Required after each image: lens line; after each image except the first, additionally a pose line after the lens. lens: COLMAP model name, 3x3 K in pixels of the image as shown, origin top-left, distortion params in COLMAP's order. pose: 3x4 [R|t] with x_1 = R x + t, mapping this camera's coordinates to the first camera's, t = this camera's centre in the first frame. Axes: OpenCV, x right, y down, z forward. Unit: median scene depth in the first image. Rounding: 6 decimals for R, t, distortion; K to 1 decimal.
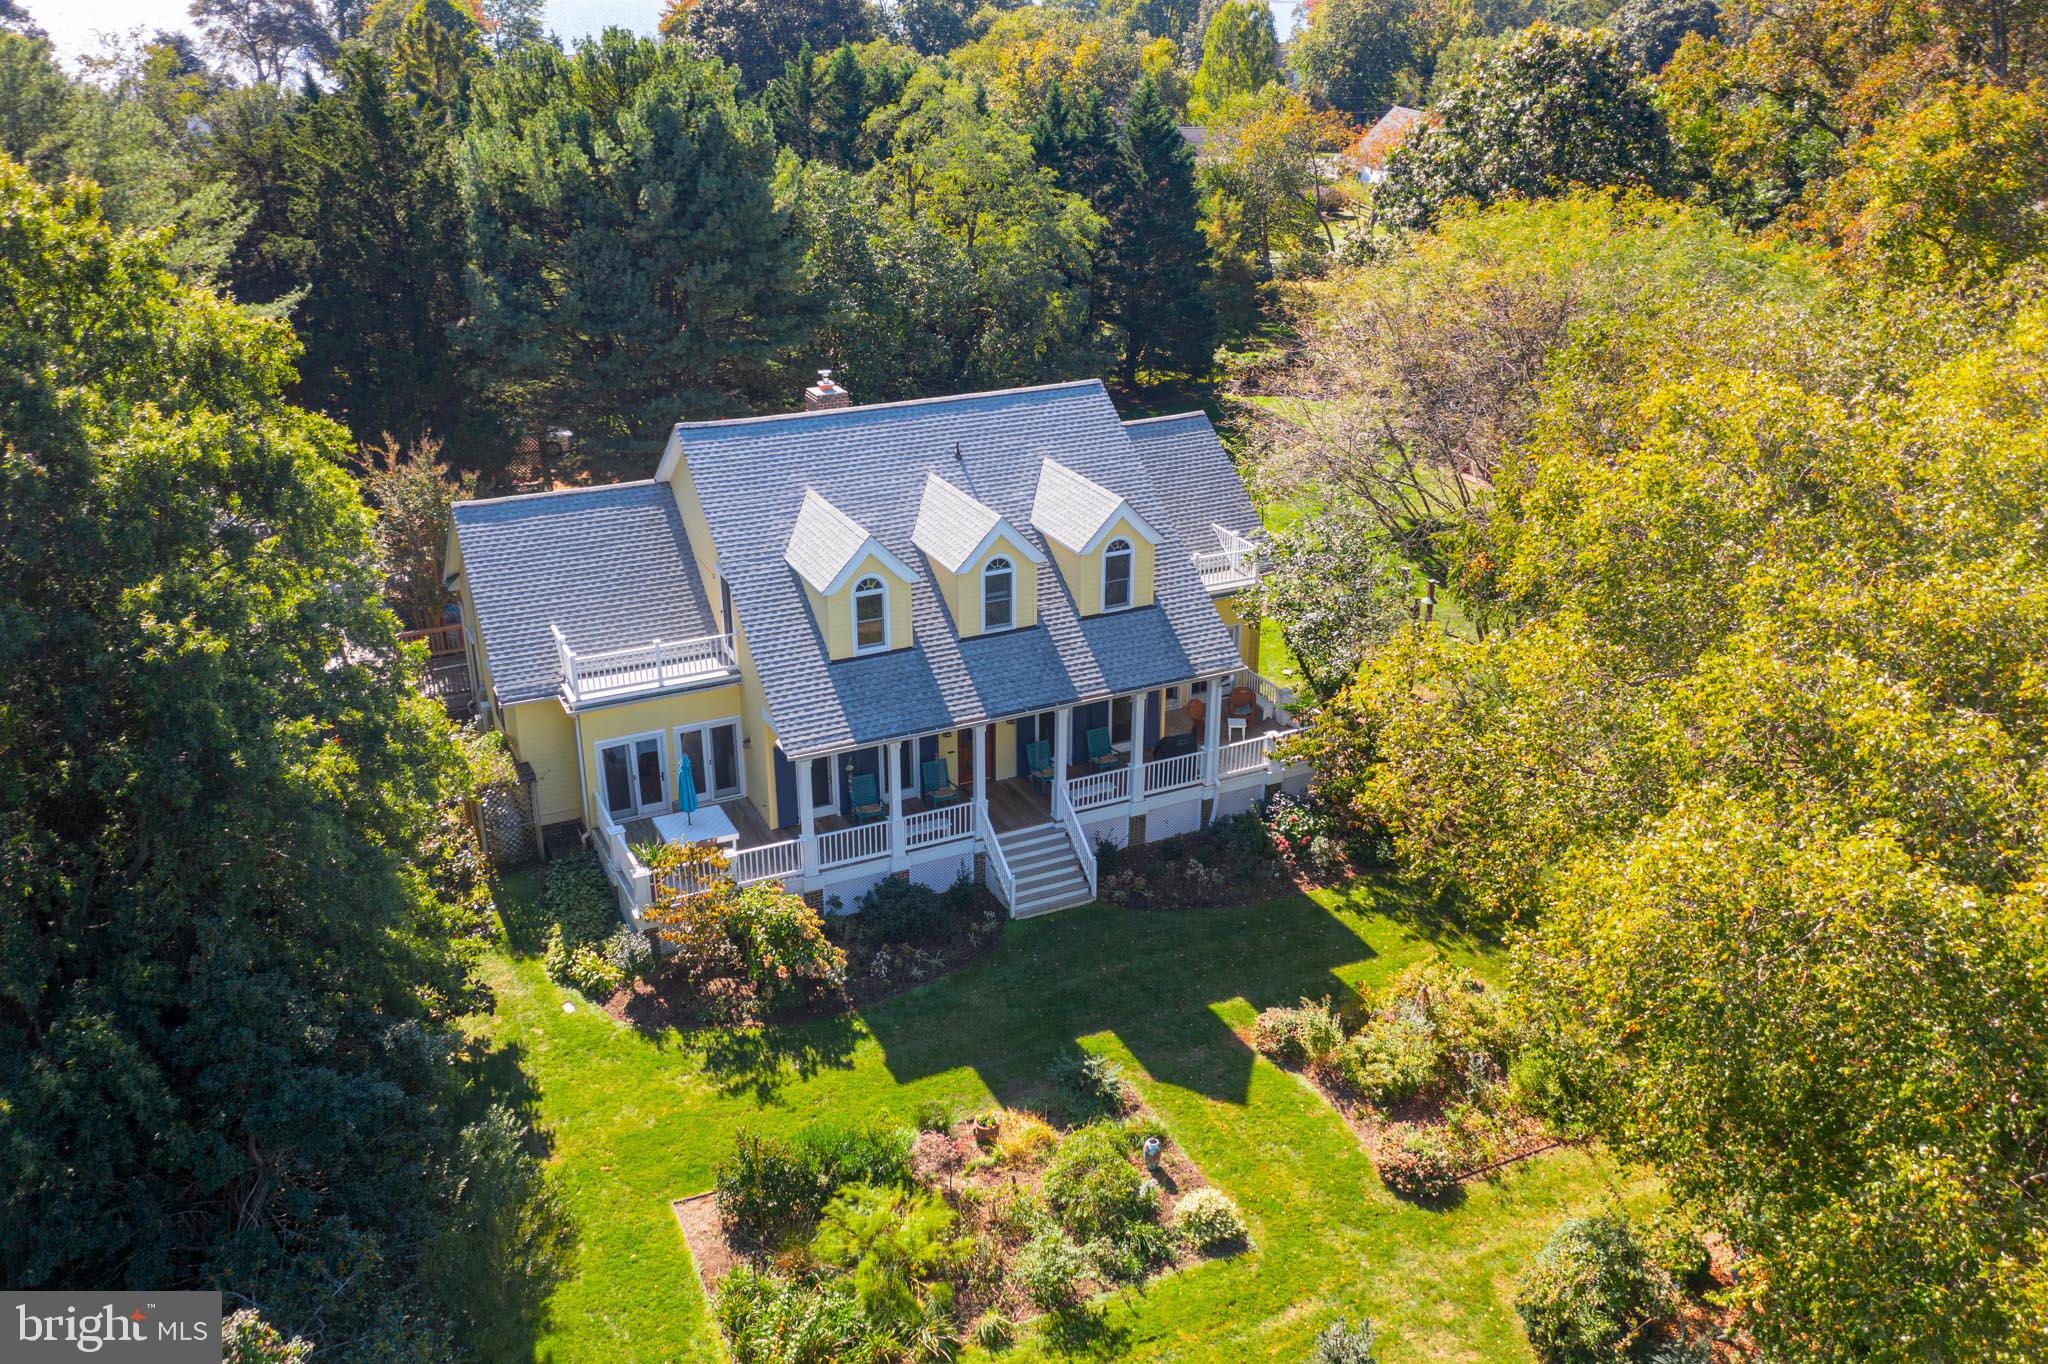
lens RADIAL K [[1605.3, 0, 1021.8], [0, 1605.3, 683.6], [0, 0, 1]] dist [-0.009940, -0.000995]
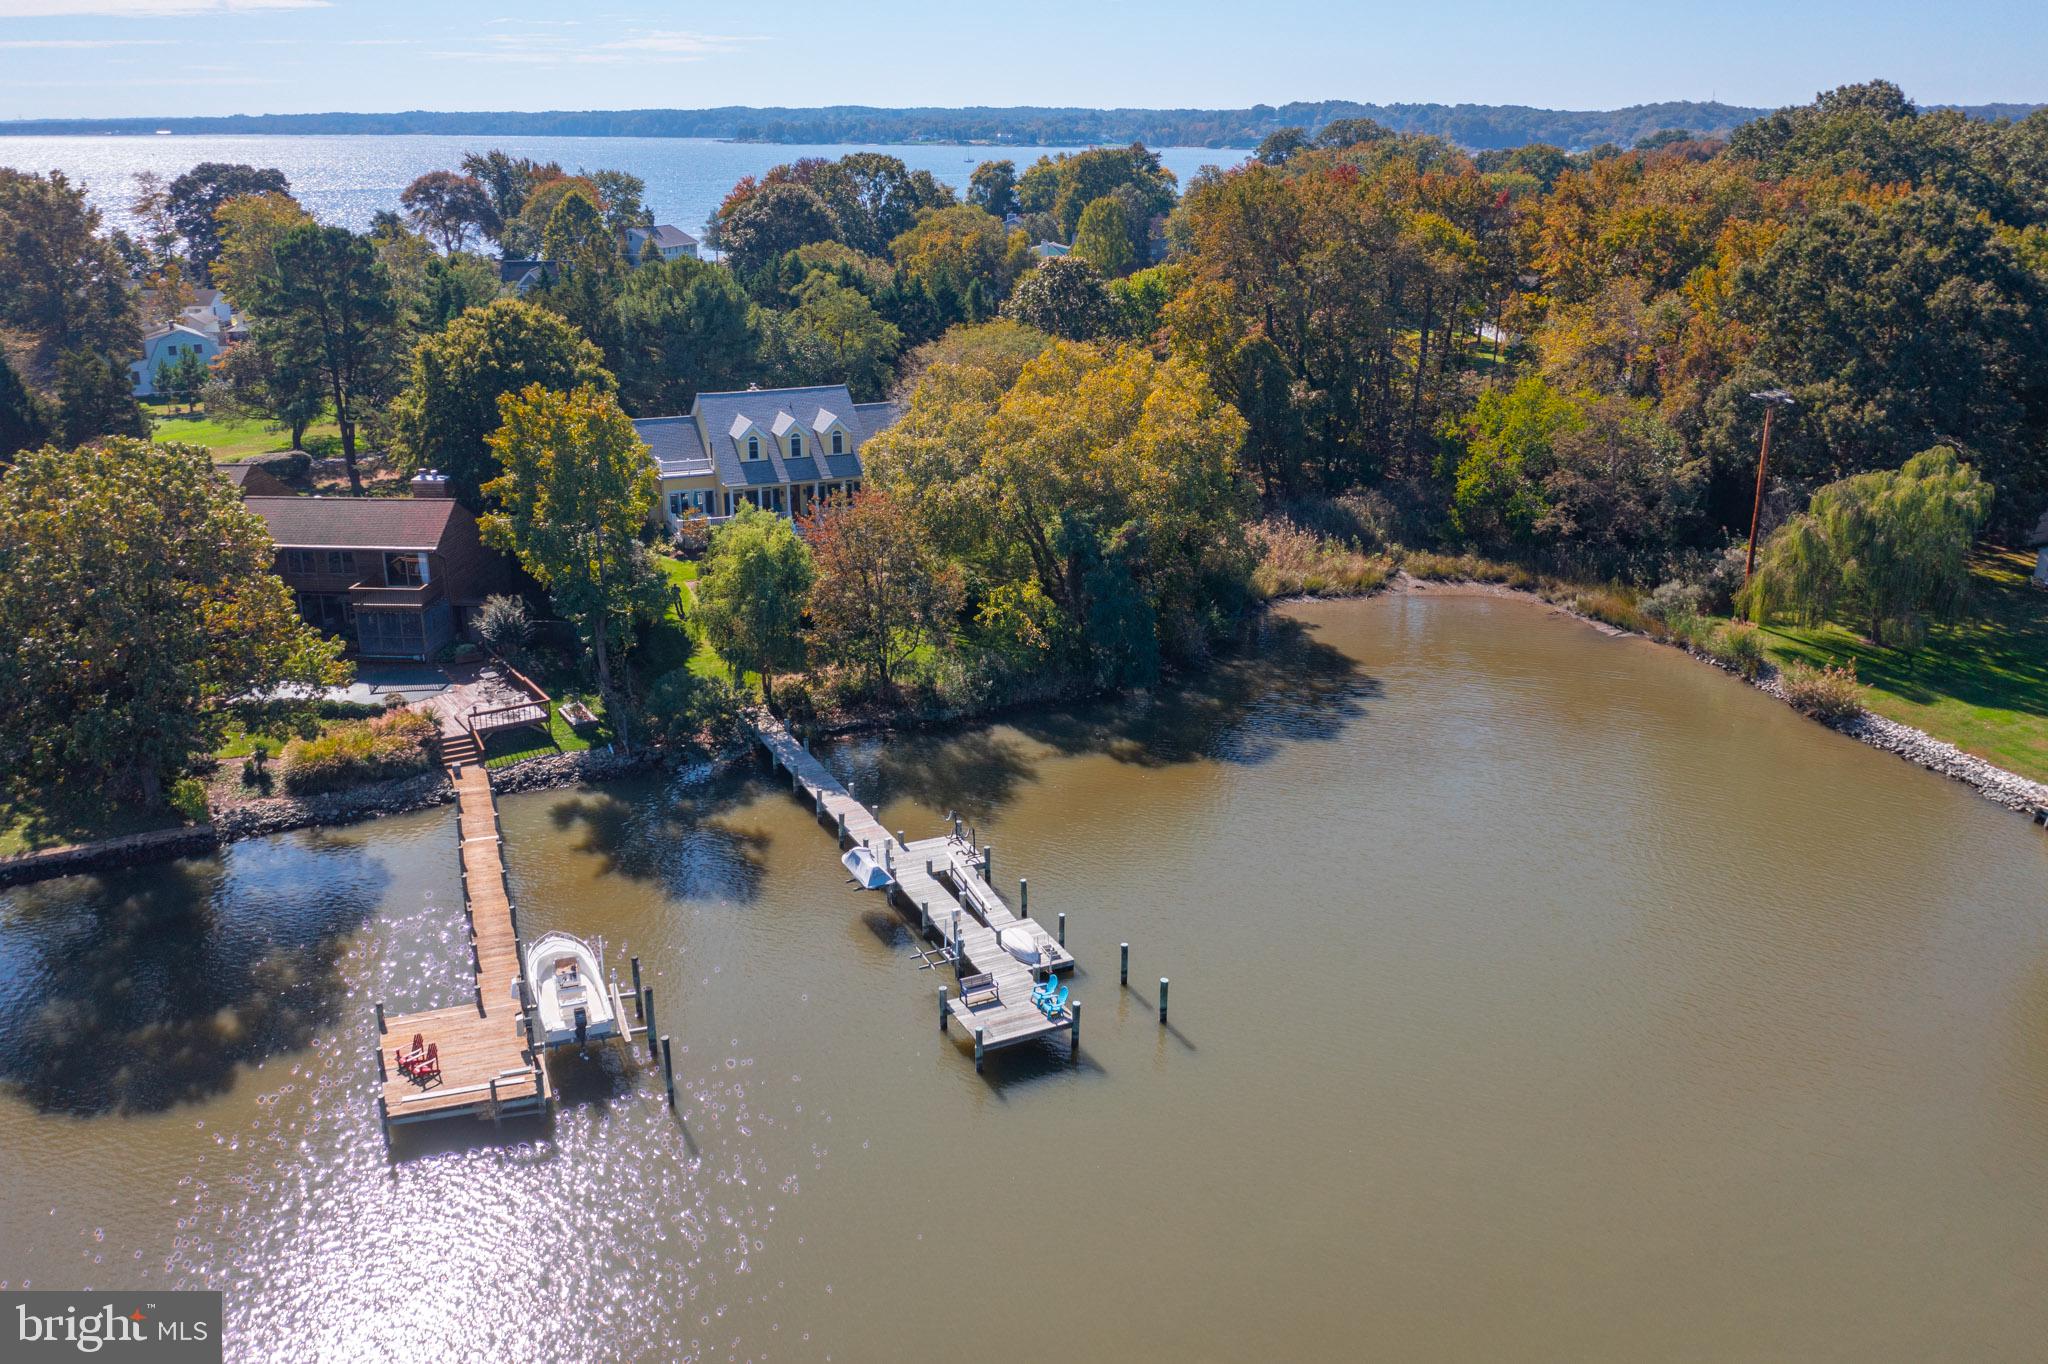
lens RADIAL K [[1605.3, 0, 1017.3], [0, 1605.3, 694.5], [0, 0, 1]] dist [-0.009940, -0.000995]
pose [[0.999005, 0.013262, -0.042581, 0.388954], [-0.016244, 0.997382, -0.070472, 0.449538], [0.041535, 0.071093, 0.996605, -1.450157]]
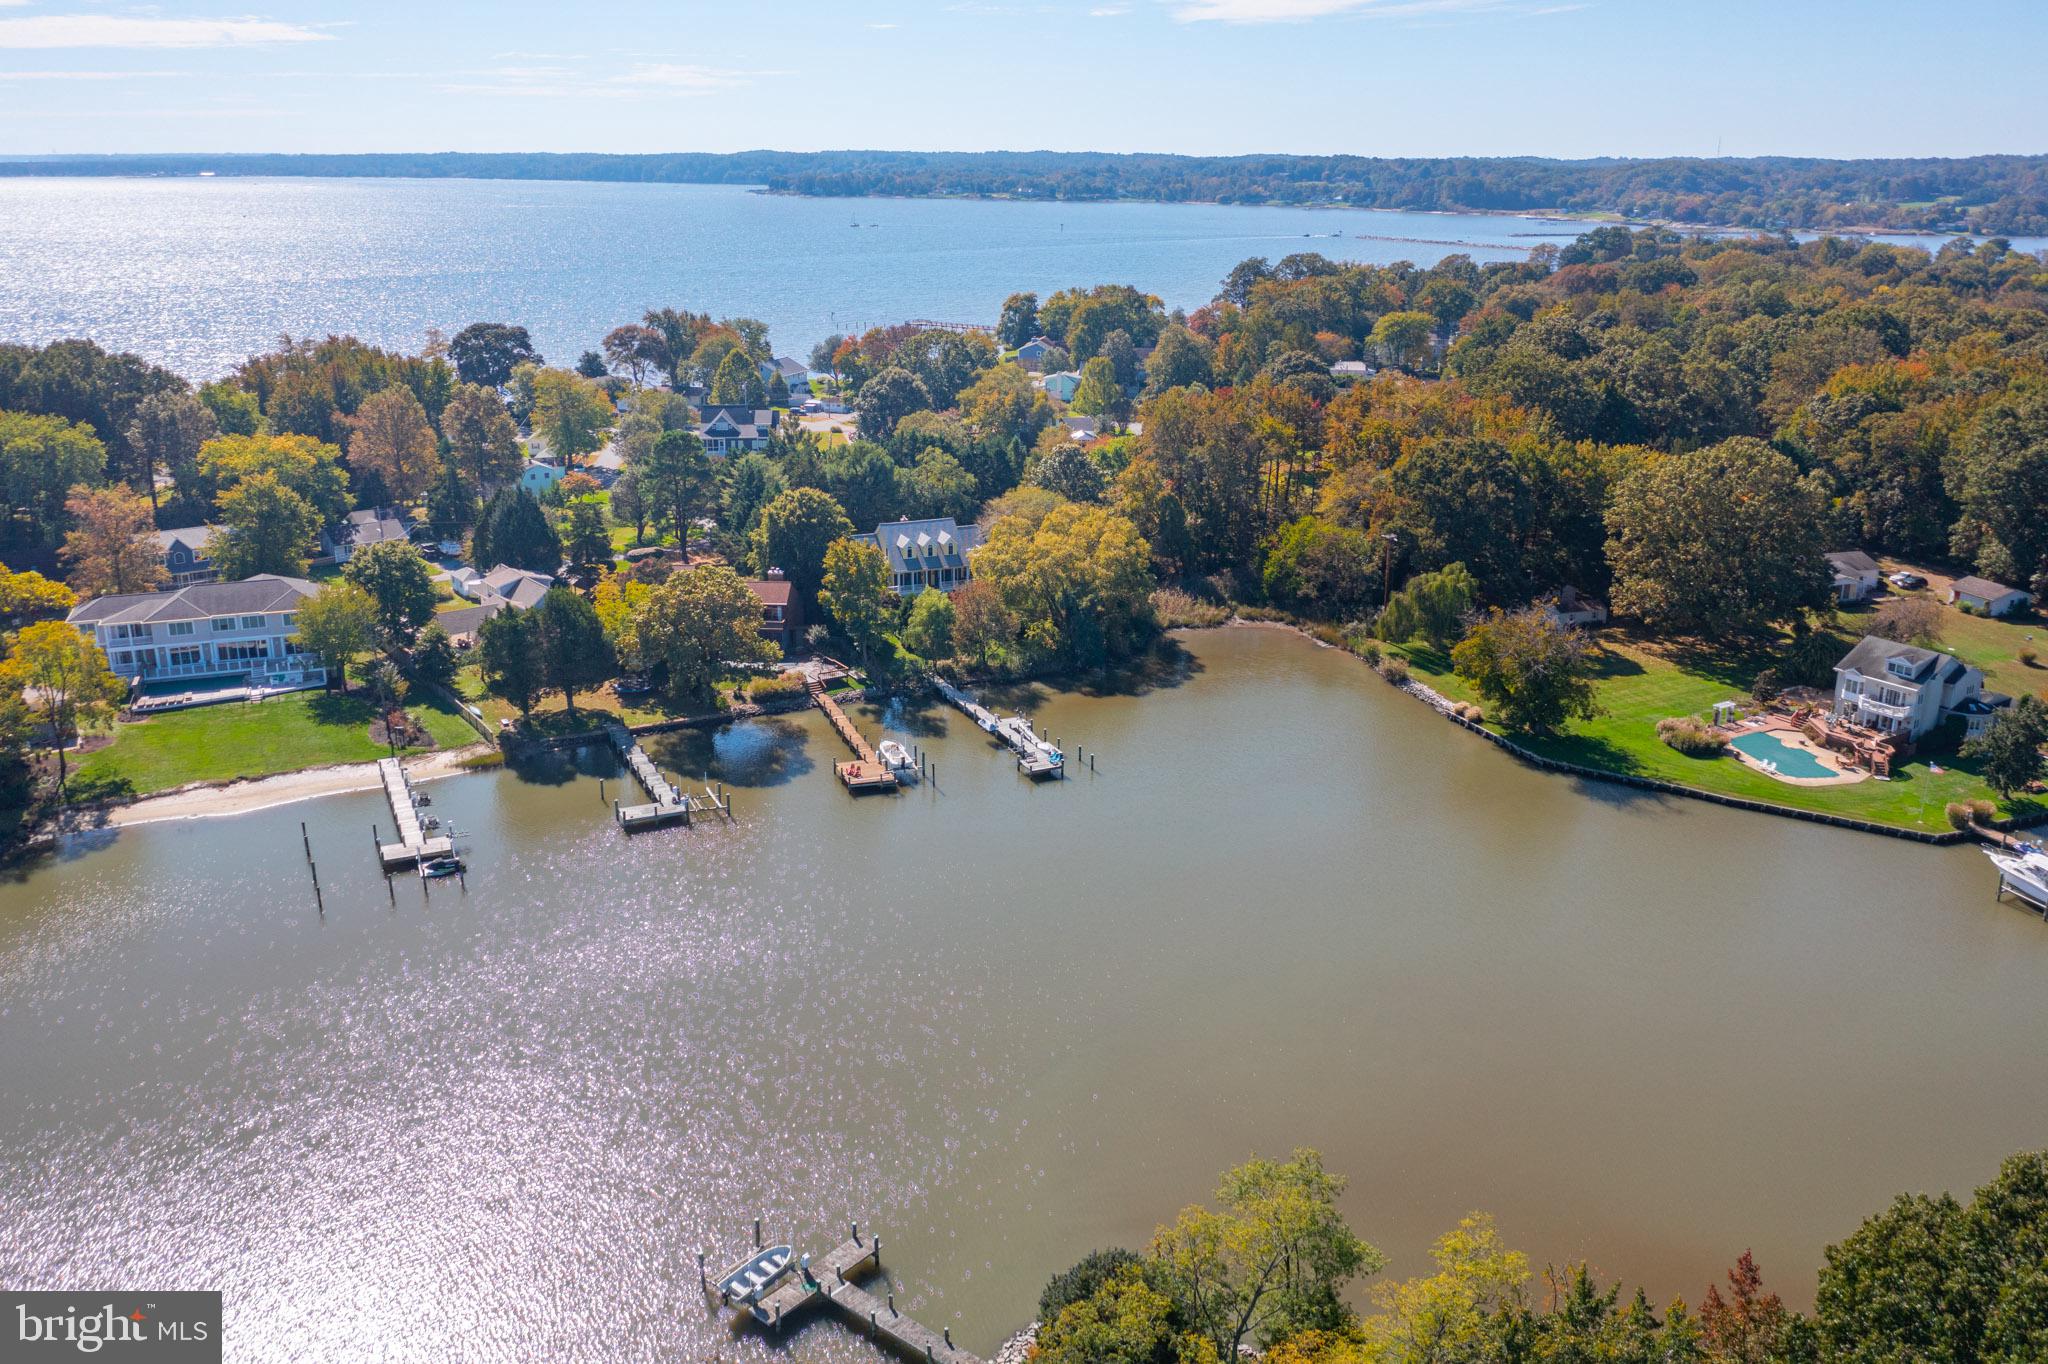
lens RADIAL K [[1605.3, 0, 1020.8], [0, 1605.3, 679.3], [0, 0, 1]] dist [-0.009940, -0.000995]
pose [[0.998535, 0.017477, -0.051206, 0.463161], [-0.022543, 0.994724, -0.100077, 0.738084], [0.049187, 0.101085, 0.993661, -3.578399]]
